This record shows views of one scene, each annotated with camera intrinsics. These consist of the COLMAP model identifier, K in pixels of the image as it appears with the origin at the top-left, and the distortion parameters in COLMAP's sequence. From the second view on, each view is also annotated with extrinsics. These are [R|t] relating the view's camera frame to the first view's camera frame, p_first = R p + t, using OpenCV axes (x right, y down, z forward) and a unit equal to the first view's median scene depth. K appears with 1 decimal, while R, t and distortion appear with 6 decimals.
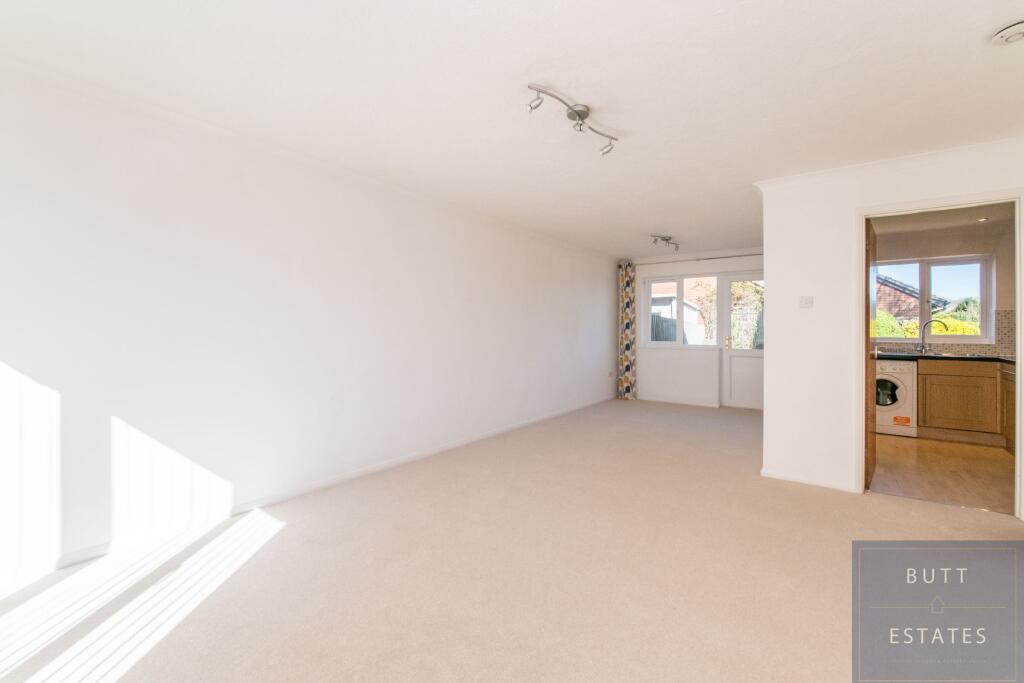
lens RADIAL K [[421.8, 0, 507.3], [0, 421.8, 335.0], [0, 0, 1]] dist [-0.010148, -0.000586]
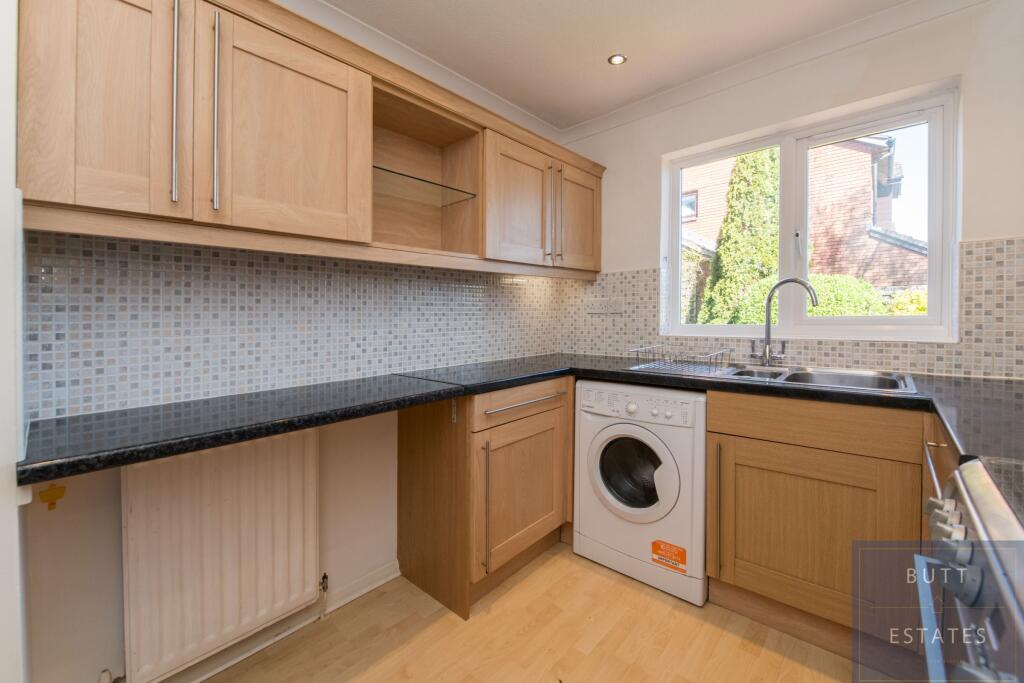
lens RADIAL K [[421.8, 0, 495.5], [0, 421.8, 320.3], [0, 0, 1]] dist [-0.010148, -0.000586]
pose [[0.994875, -0.005139, -0.100981, 0.829252], [0.006113, 0.999938, 0.009332, -0.001849], [0.100927, -0.009901, 0.994845, 0.622261]]
